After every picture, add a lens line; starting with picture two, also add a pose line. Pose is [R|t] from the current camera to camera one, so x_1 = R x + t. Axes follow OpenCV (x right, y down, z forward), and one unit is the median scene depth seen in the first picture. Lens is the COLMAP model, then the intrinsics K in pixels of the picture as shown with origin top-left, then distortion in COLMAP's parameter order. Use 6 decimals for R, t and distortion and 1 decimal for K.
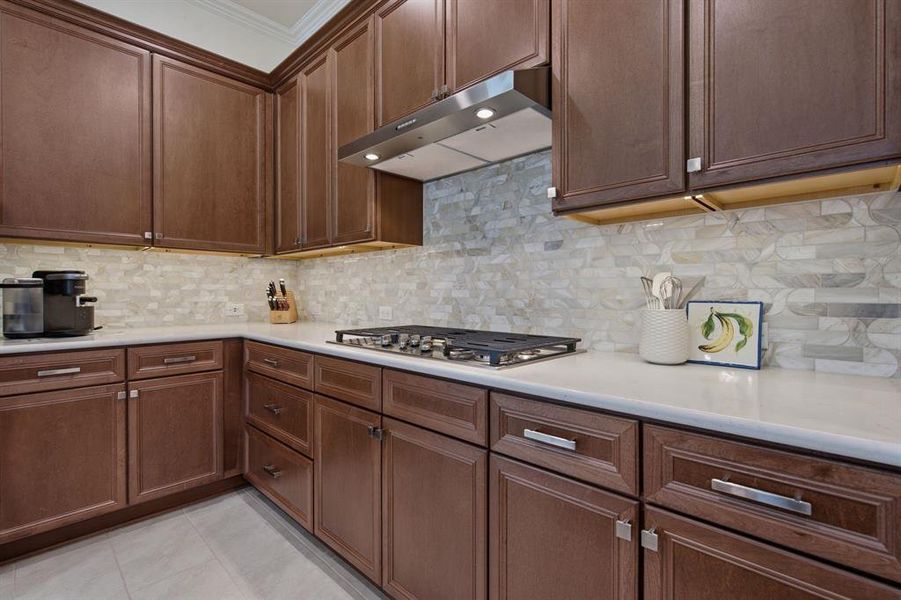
lens RADIAL K [[412.5, 0, 448.3], [0, 412.5, 297.1], [0, 0, 1]] dist [0.005054, -0.003079]
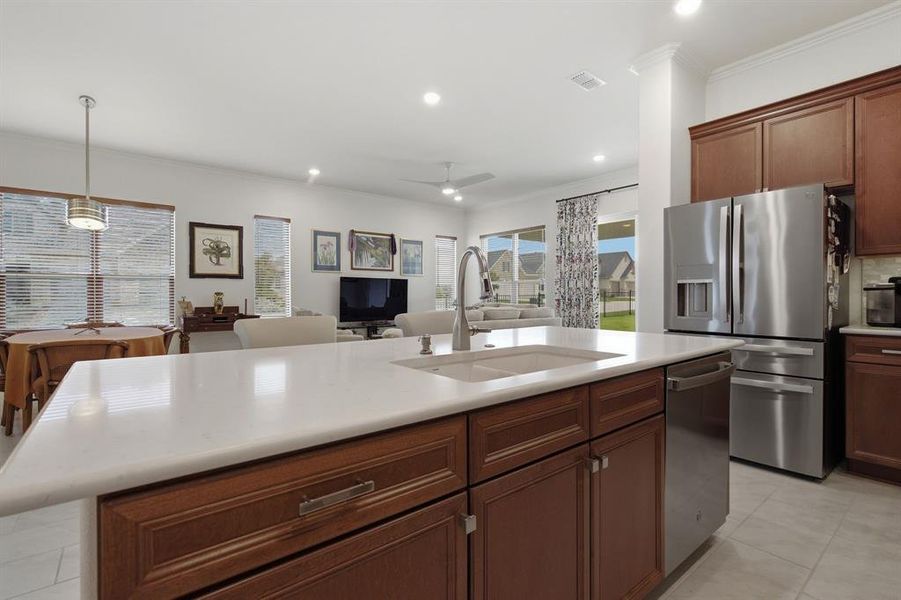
lens RADIAL K [[412.5, 0, 448.8], [0, 412.5, 298.4], [0, 0, 1]] dist [0.005054, -0.003079]
pose [[-0.126646, 0.007302, -0.991921, 0.503559], [-0.006027, 0.999949, 0.008131, 0.002002], [0.991930, 0.007008, -0.126596, -0.249675]]
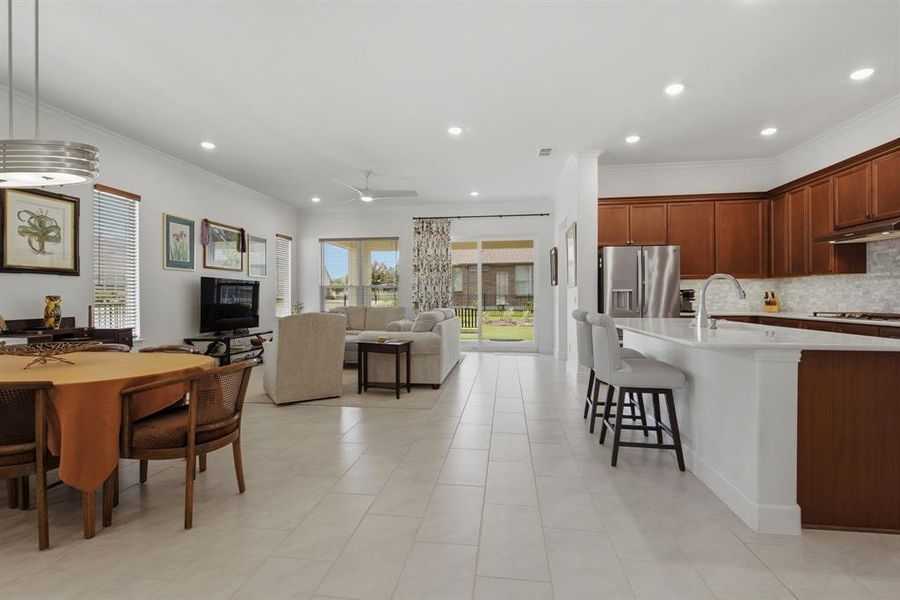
lens RADIAL K [[412.0, 0, 447.8], [0, 412.0, 297.0], [0, 0, 1]] dist [0.005054, -0.003079]
pose [[0.589193, -0.004812, -0.807978, 0.392102], [-0.001196, 0.999976, -0.006828, 0.008797], [0.807991, 0.004989, 0.589174, -1.995021]]
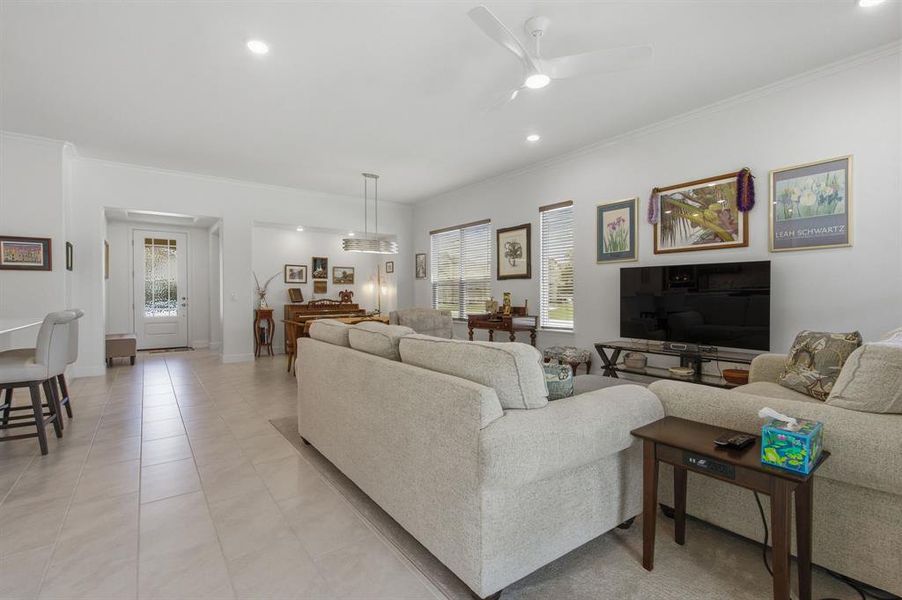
lens RADIAL K [[413.0, 0, 446.8], [0, 413.0, 297.2], [0, 0, 1]] dist [0.005054, -0.003079]
pose [[-0.986219, 0.000385, 0.165442, -2.438921], [0.002743, 0.999898, 0.014023, -0.021430], [-0.165420, 0.014284, -0.986120, 0.877418]]
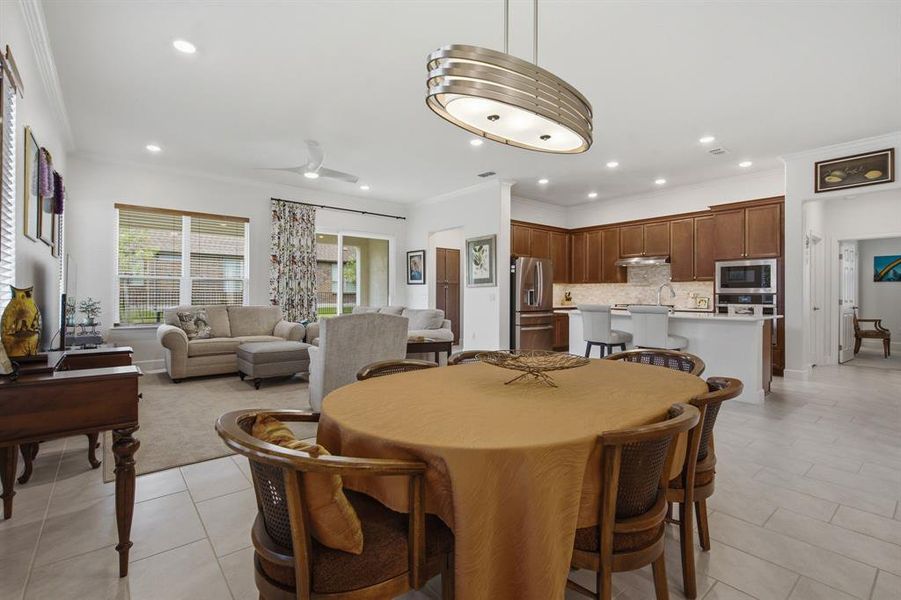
lens RADIAL K [[412.5, 0, 449.9], [0, 412.5, 294.3], [0, 0, 1]] dist [0.005054, -0.003079]
pose [[0.994303, 0.001107, -0.106581, -1.364893], [-0.002045, 0.999960, -0.008688, 0.014129], [0.106567, 0.008856, 0.994266, -3.140160]]
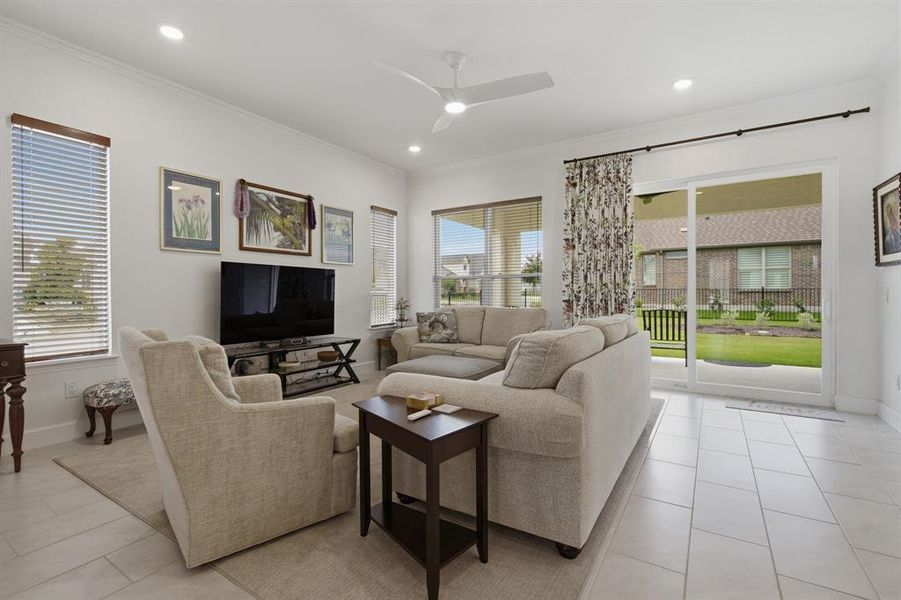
lens RADIAL K [[412.5, 0, 447.0], [0, 412.5, 295.1], [0, 0, 1]] dist [0.005054, -0.003079]
pose [[0.196633, 0.001596, -0.980476, -0.865990], [-0.003522, 0.999993, 0.000922, 0.002052], [0.980471, 0.003272, 0.196637, -1.003676]]
